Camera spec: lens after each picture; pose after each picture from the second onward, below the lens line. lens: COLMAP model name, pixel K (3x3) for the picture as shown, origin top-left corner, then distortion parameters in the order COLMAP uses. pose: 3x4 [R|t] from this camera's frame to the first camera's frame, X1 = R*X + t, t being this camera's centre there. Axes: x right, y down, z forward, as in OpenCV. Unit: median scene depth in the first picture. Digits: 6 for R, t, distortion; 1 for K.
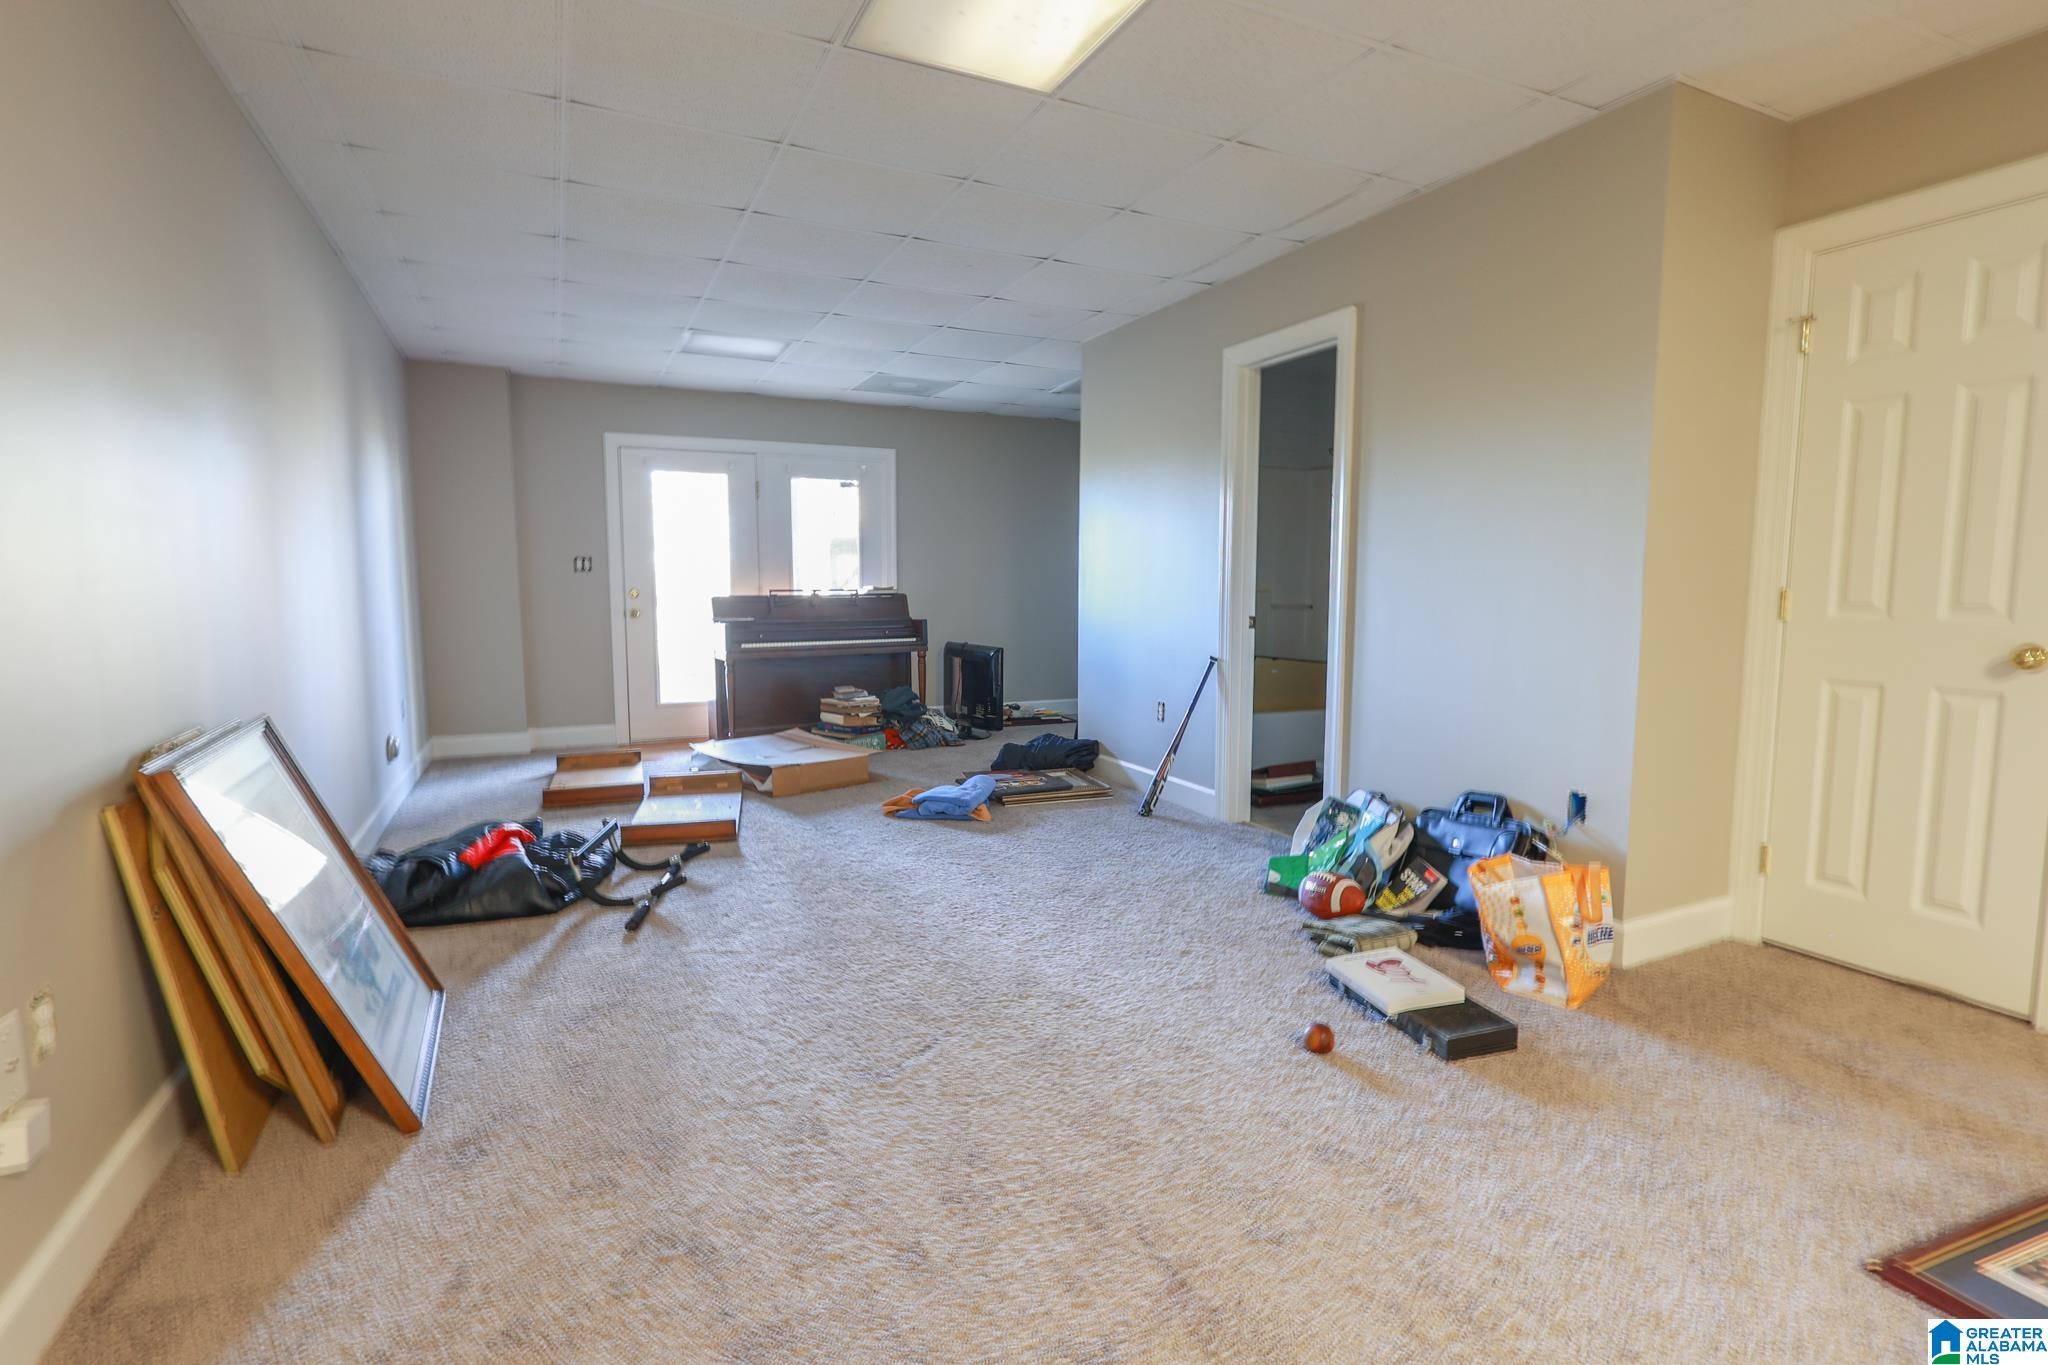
lens RADIAL K [[969.0, 0, 1021.9], [0, 969.0, 672.2], [0, 0, 1]] dist [0.002158, 0.001043]
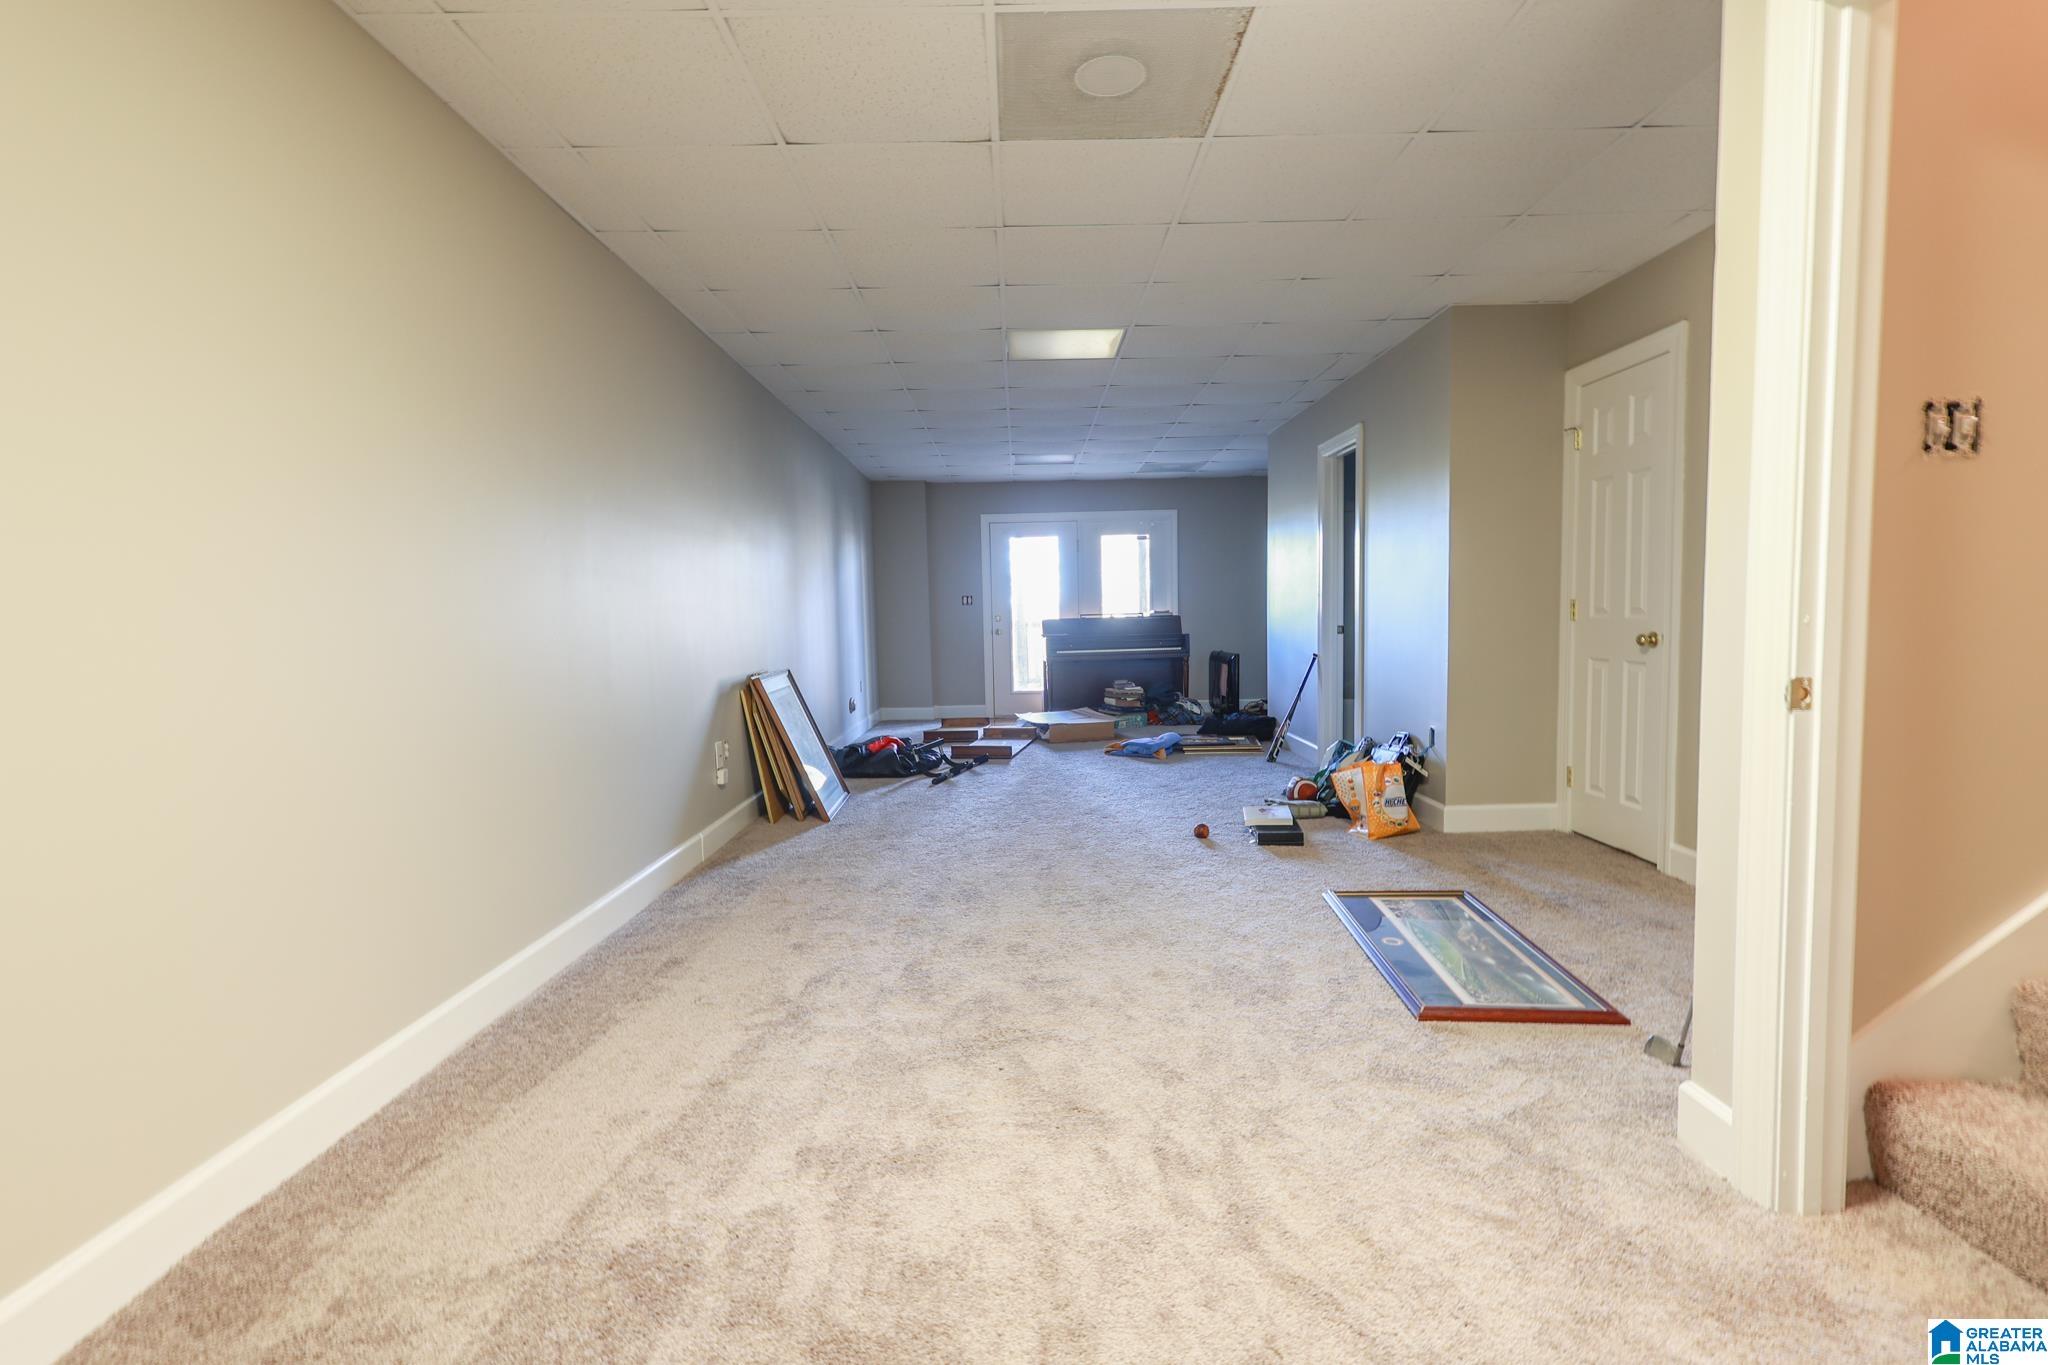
lens RADIAL K [[969.0, 0, 1027.1], [0, 969.0, 682.7], [0, 0, 1]] dist [0.002158, 0.001043]
pose [[0.900446, 0.011060, -0.434827, 0.387414], [-0.017757, 0.999778, -0.011343, 0.045491], [0.434605, 0.017935, 0.900443, -0.440415]]
